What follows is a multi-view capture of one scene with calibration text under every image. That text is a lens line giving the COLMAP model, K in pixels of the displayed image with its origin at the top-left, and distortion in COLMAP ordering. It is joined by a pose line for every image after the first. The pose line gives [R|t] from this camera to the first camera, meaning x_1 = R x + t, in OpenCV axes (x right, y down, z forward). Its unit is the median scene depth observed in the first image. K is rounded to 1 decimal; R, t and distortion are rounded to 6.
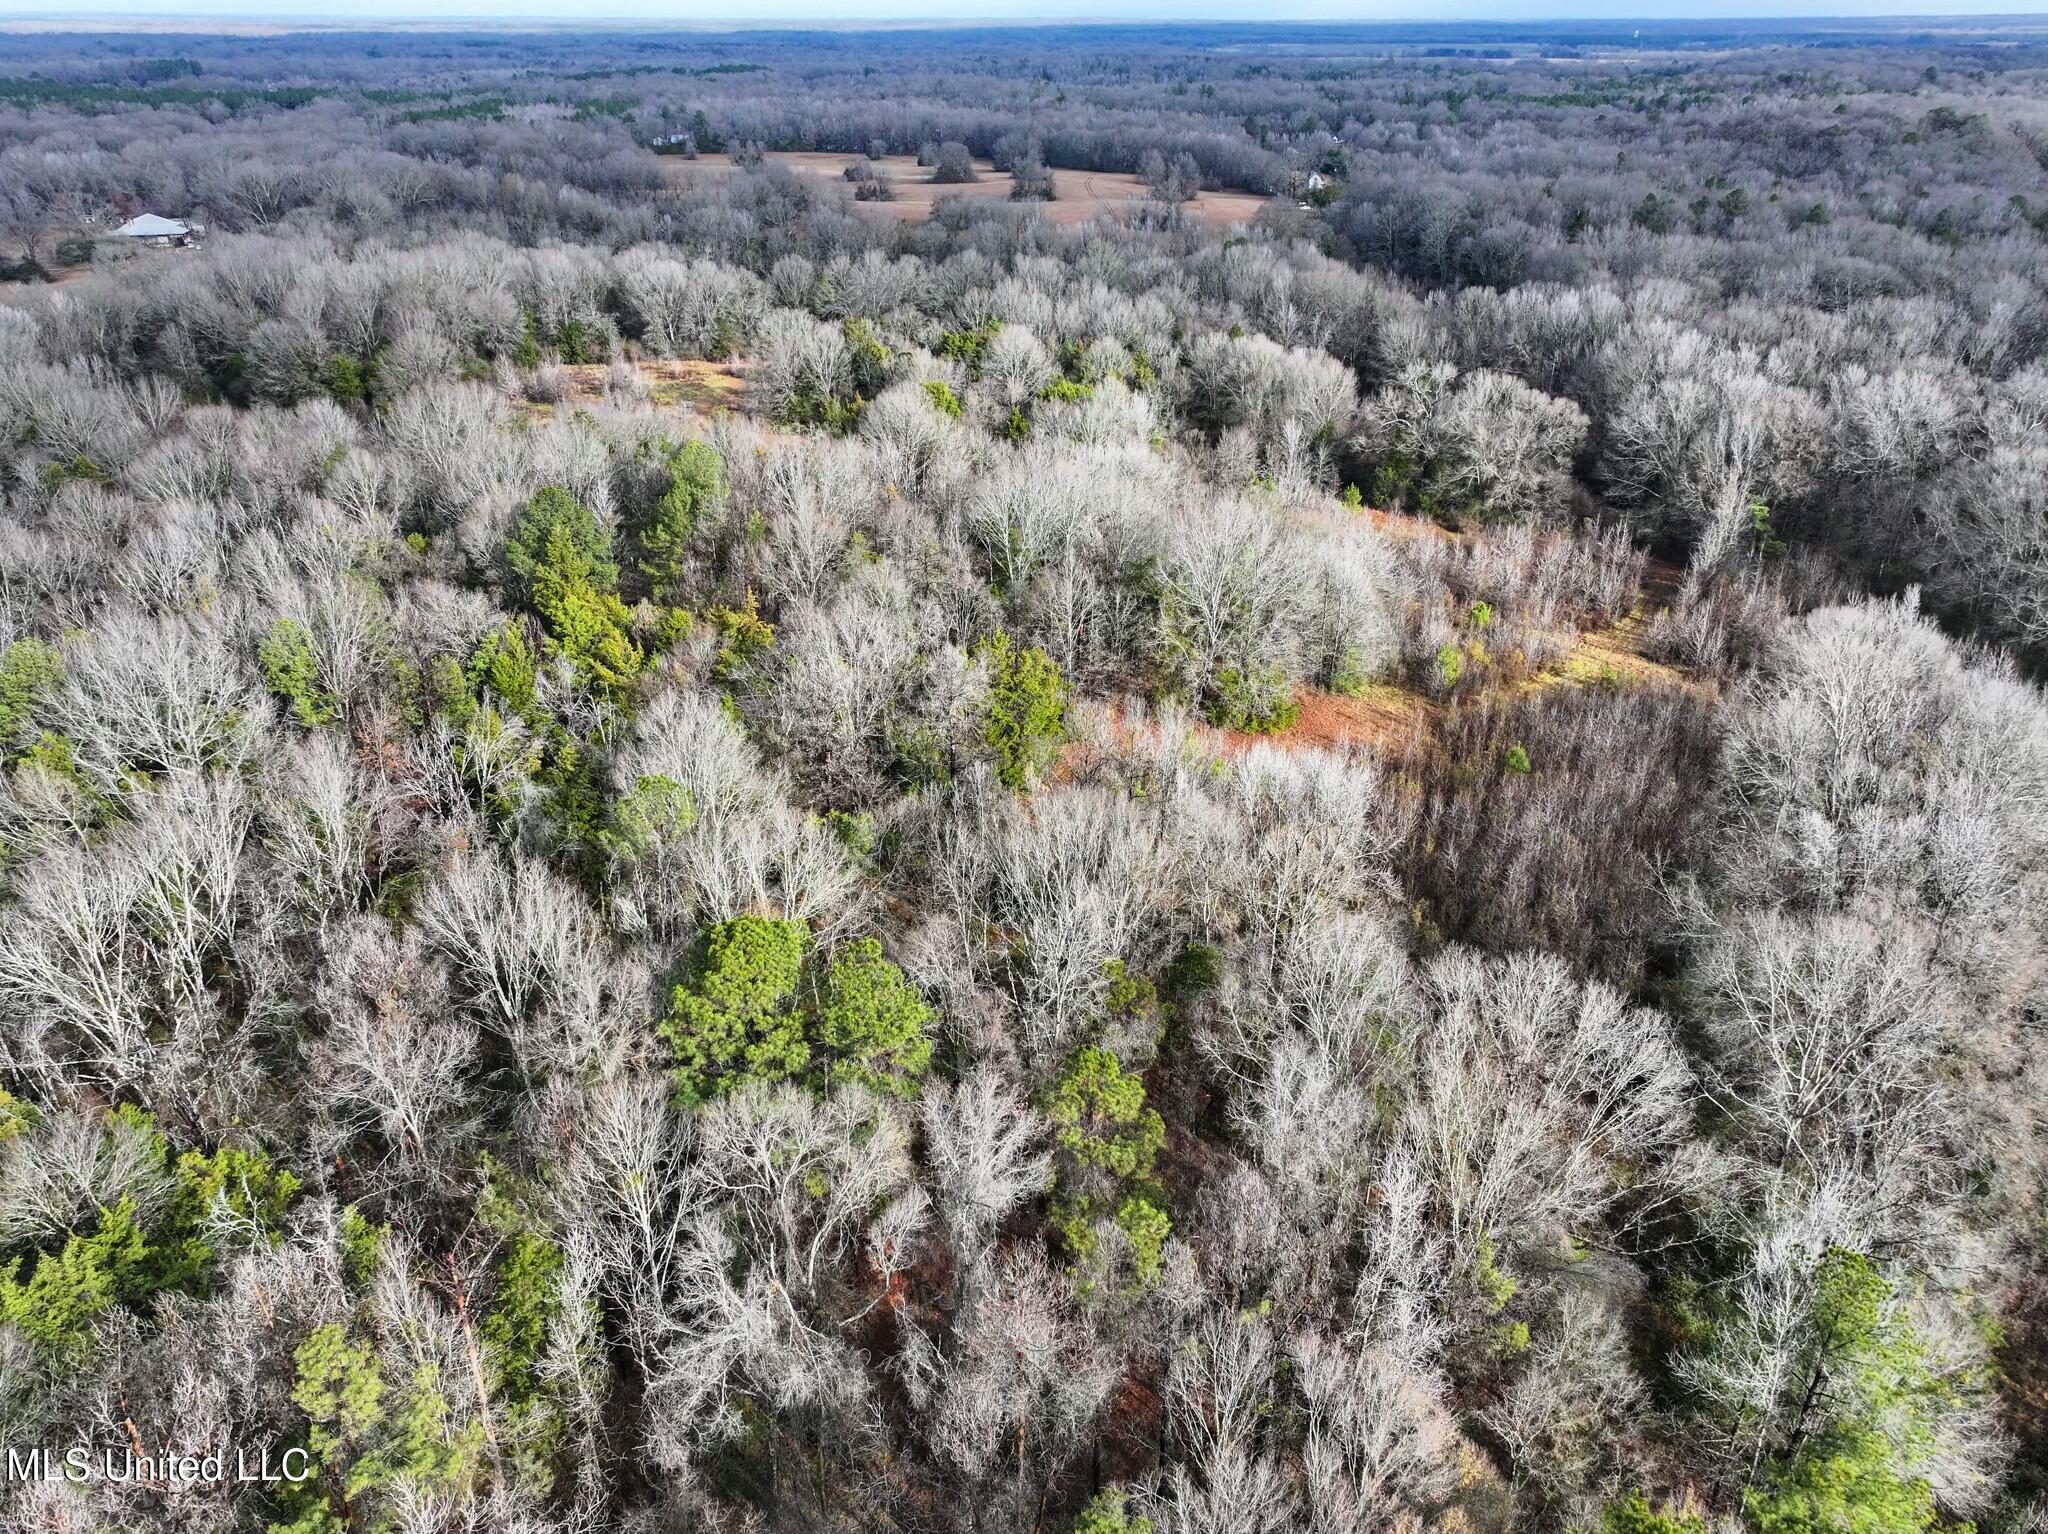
lens RADIAL K [[1460.7, 0, 1028.0], [0, 1460.7, 772.1], [0, 0, 1]] dist [-0.005334, 0.032777]
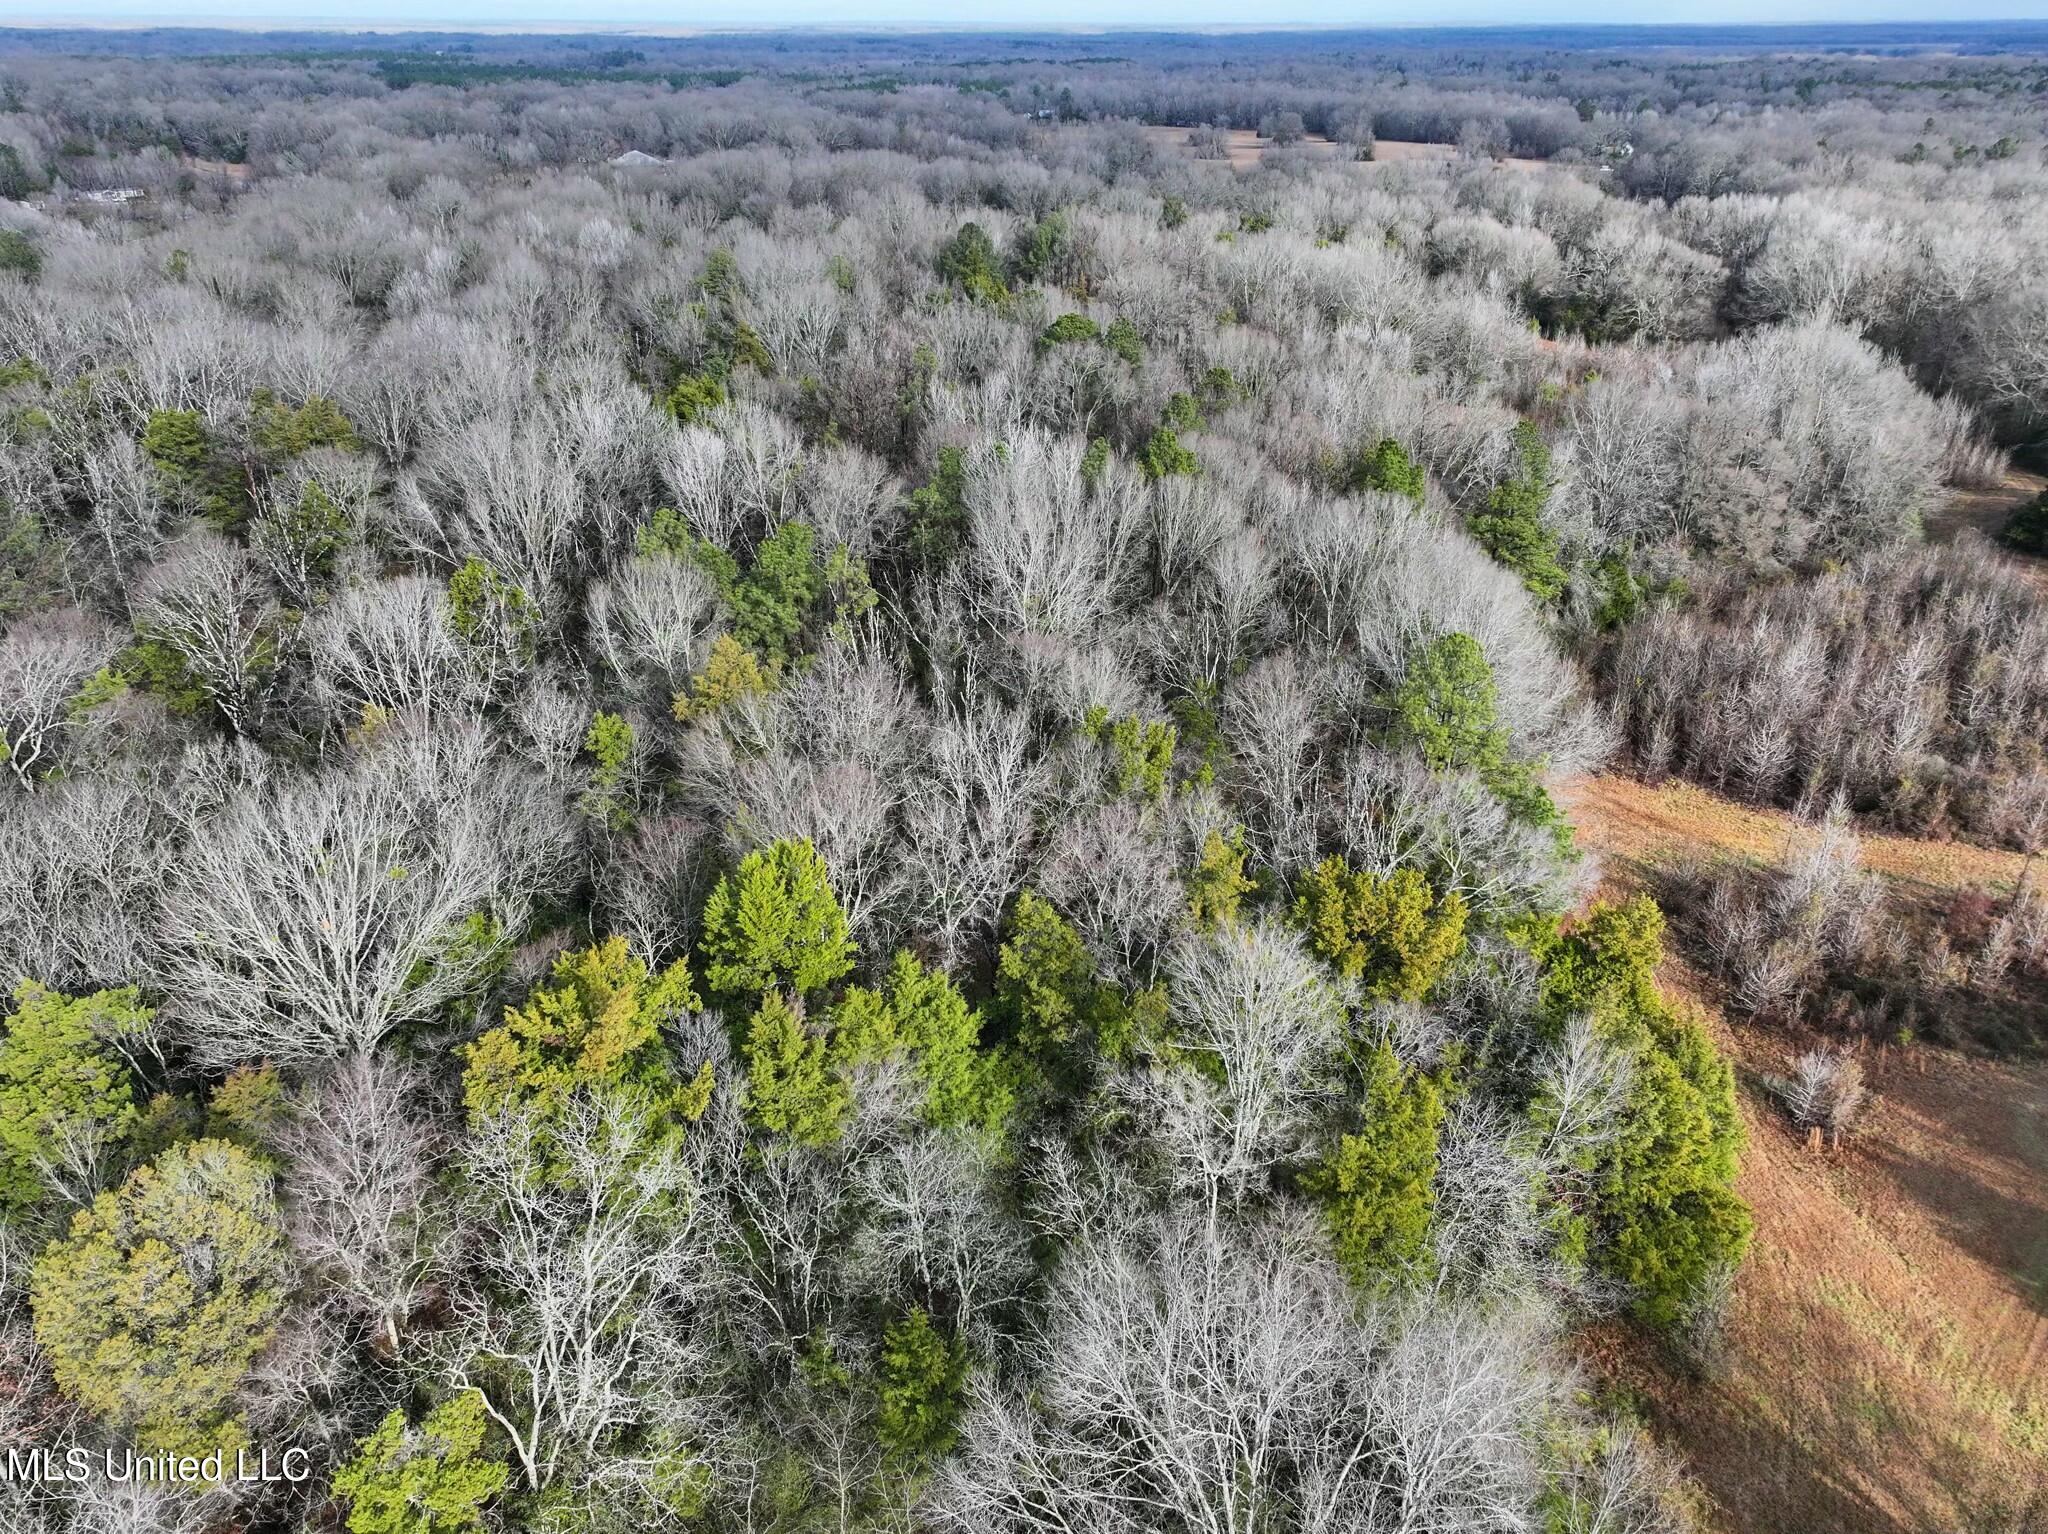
lens RADIAL K [[1460.7, 0, 1030.5], [0, 1460.7, 768.4], [0, 0, 1]] dist [-0.005334, 0.032777]
pose [[0.975360, 0.102299, -0.195467, 0.020566], [-0.103197, 0.994645, 0.005611, 0.063249], [0.194994, 0.014699, 0.980694, -0.095109]]
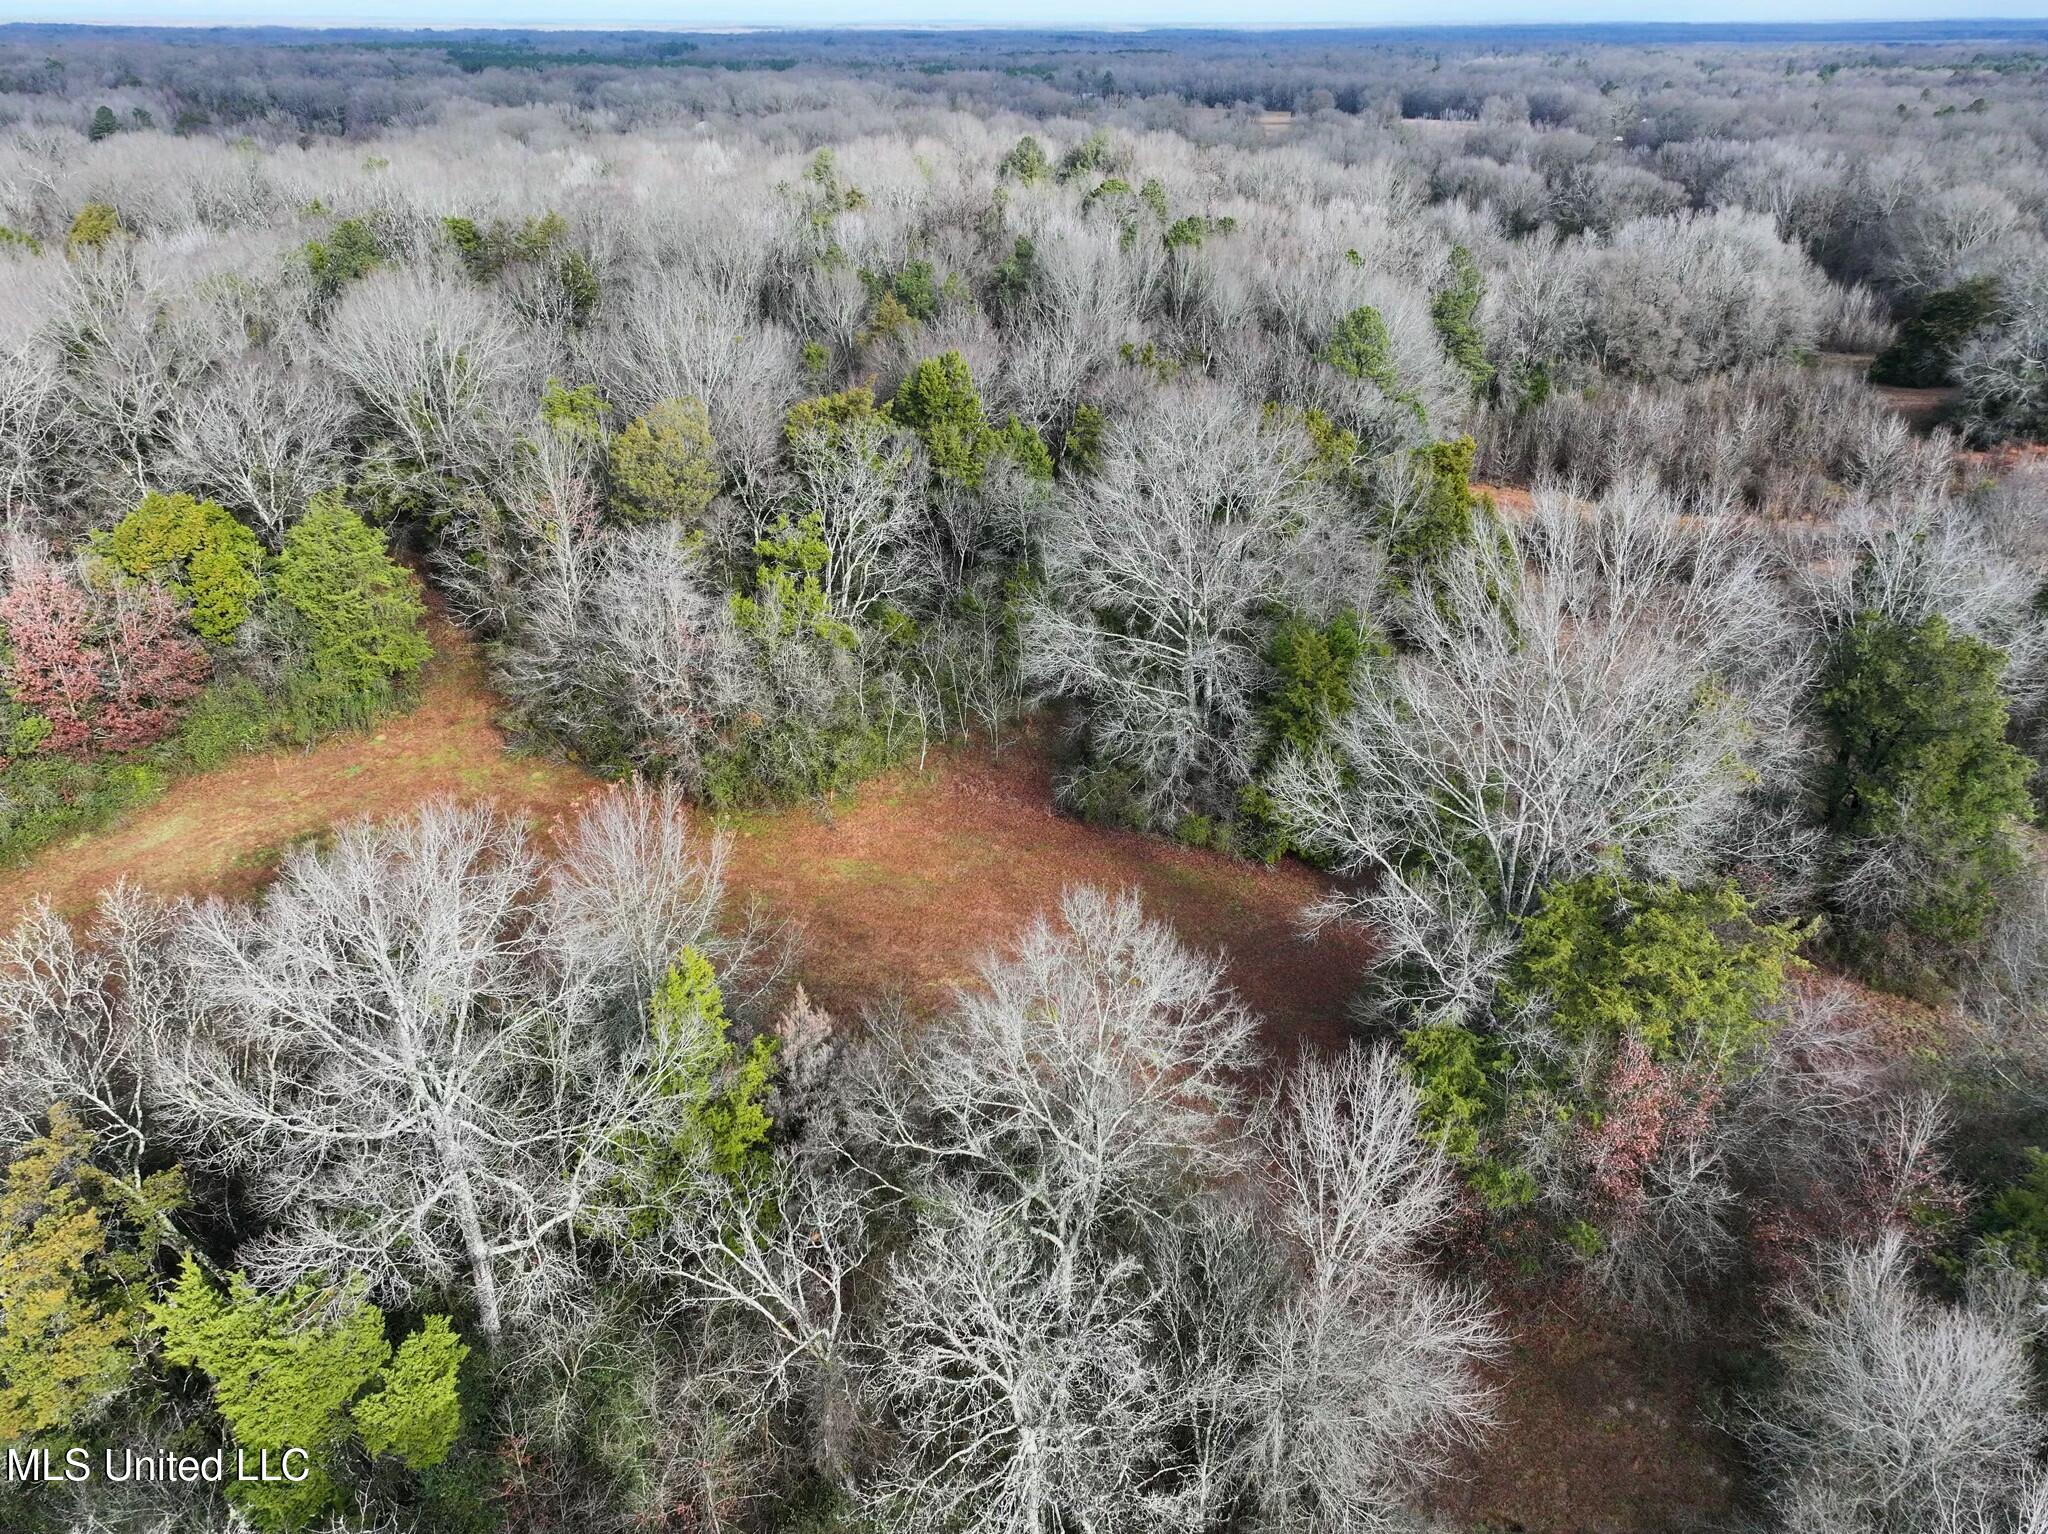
lens RADIAL K [[1460.7, 0, 1031.2], [0, 1460.7, 771.4], [0, 0, 1]] dist [-0.005334, 0.032777]
pose [[0.969353, 0.114194, -0.217521, 0.033041], [-0.114870, 0.993334, 0.009577, 0.101039], [0.217165, 0.015703, 0.976009, -0.144873]]
